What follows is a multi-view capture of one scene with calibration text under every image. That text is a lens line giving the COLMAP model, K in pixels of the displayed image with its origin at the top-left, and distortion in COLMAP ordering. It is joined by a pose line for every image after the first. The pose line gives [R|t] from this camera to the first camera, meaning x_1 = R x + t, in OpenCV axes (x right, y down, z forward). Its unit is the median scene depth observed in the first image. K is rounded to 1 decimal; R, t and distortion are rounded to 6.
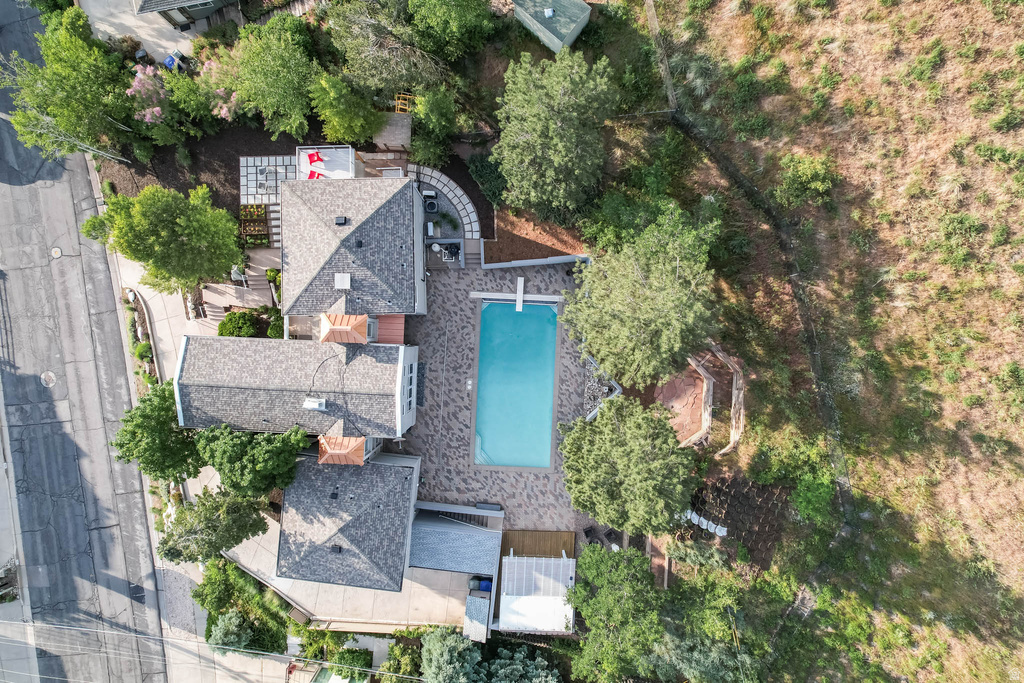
lens RADIAL K [[654.9, 0, 511.2], [0, 654.9, 341.9], [0, 0, 1]] dist [-0.081334, 0.070738]
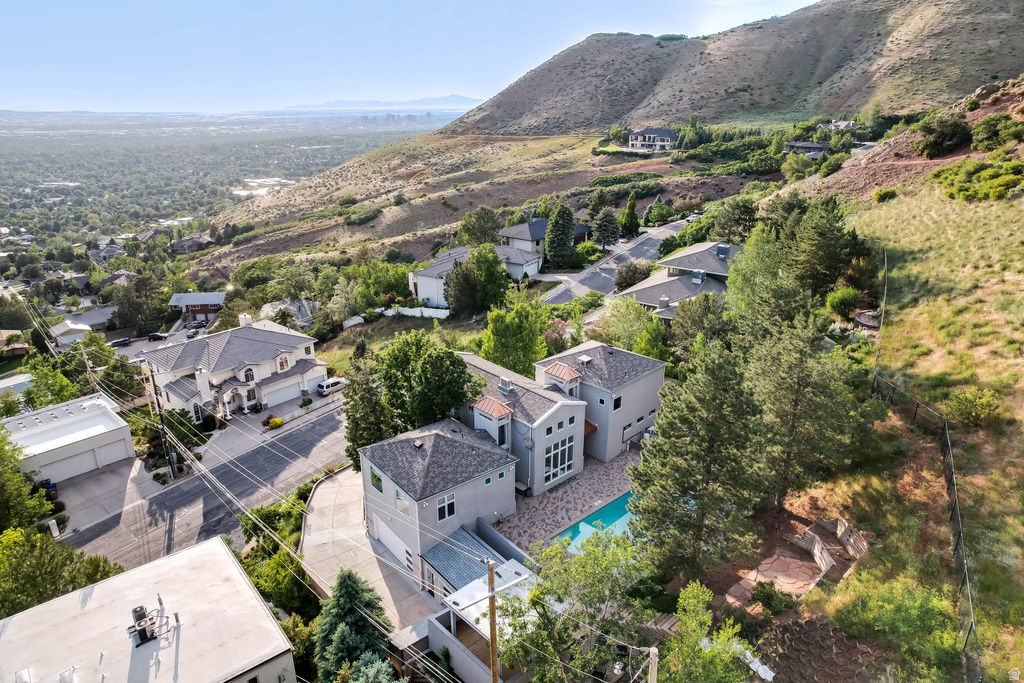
lens RADIAL K [[654.9, 0, 513.0], [0, 654.9, 339.6], [0, 0, 1]] dist [-0.081334, 0.070738]
pose [[0.710834, 0.243115, -0.660008, 0.461530], [-0.703329, 0.236926, -0.670219, 0.796237], [-0.006567, 0.940617, 0.339405, 0.404496]]
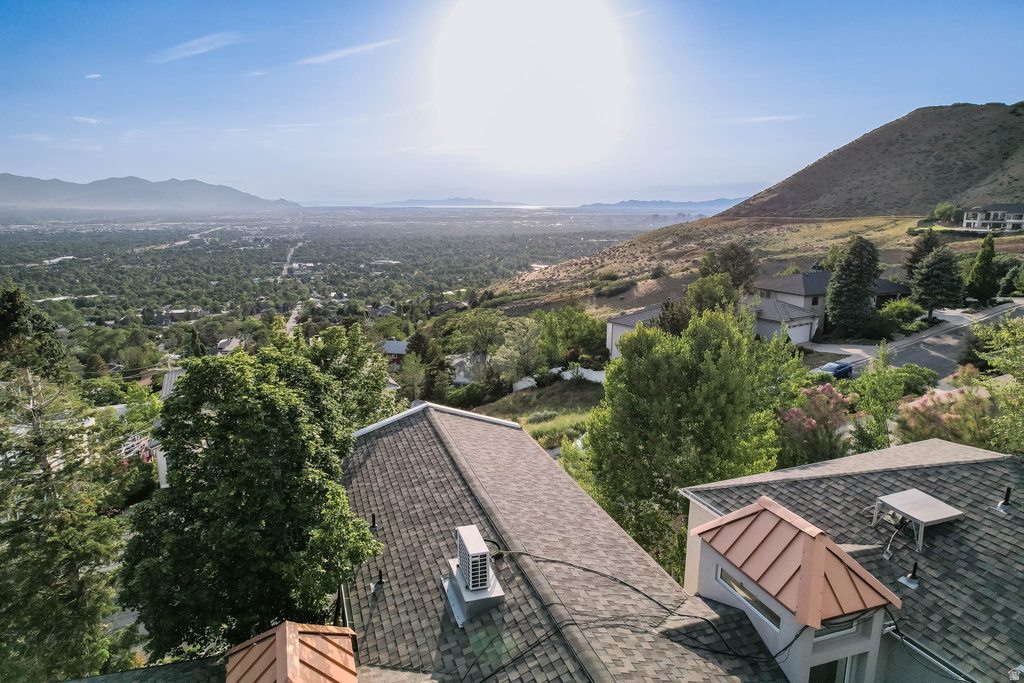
lens RADIAL K [[654.9, 0, 510.0], [0, 654.9, 343.3], [0, 0, 1]] dist [-0.081334, 0.070738]
pose [[0.351984, 0.198473, -0.914722, -0.065734], [-0.935966, 0.065596, -0.345926, 0.141638], [-0.008655, 0.977909, 0.208853, 0.729182]]
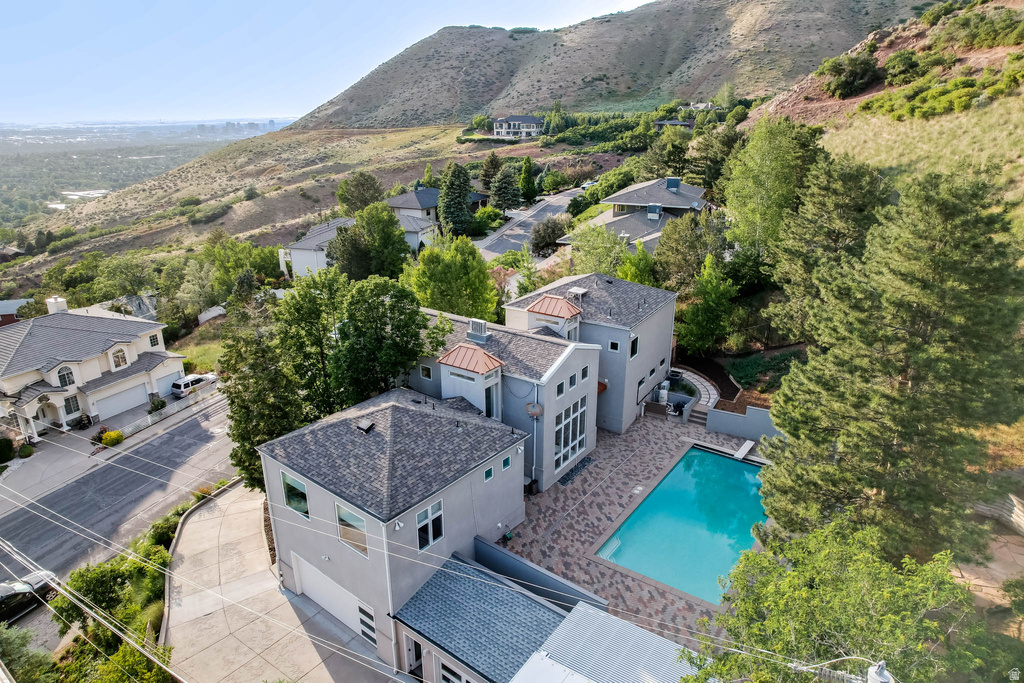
lens RADIAL K [[654.9, 0, 511.6], [0, 654.9, 340.9], [0, 0, 1]] dist [-0.081334, 0.070738]
pose [[0.845760, 0.179377, -0.502508, 0.141769], [-0.533558, 0.279983, -0.798076, 0.649393], [-0.002463, 0.943098, 0.332507, 0.620029]]
